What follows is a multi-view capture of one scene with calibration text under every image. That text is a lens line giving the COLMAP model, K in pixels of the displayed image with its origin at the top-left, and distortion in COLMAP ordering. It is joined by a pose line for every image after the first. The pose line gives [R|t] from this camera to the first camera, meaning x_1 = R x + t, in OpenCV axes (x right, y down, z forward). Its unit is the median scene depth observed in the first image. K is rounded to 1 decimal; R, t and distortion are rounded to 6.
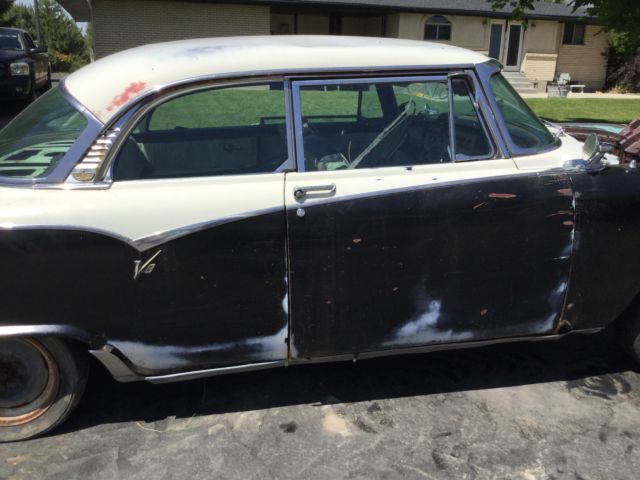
lens RADIAL K [[601.2, 0, 329.8], [0, 601.2, 242.4], [0, 0, 1]] dist [0.025768, 0.000000]
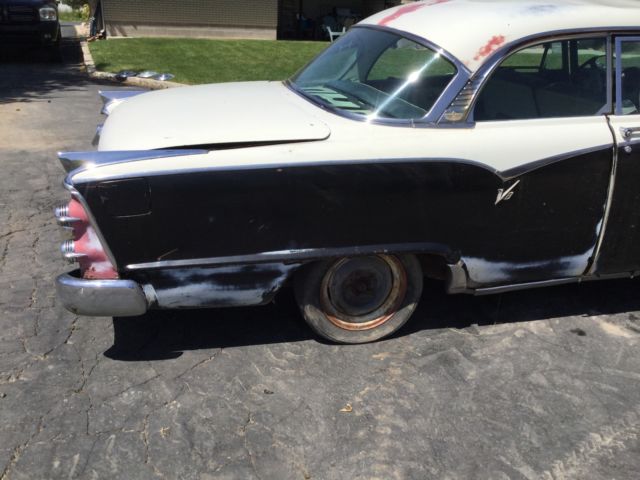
lens RADIAL K [[601.2, 0, 326.1], [0, 601.2, 240.8], [0, 0, 1]] dist [0.025768, 0.000000]
pose [[0.998224, -0.001747, 0.059539, -0.640710], [-0.002503, 0.997457, 0.071228, 0.042321], [-0.059512, -0.071250, 0.995682, -0.150936]]
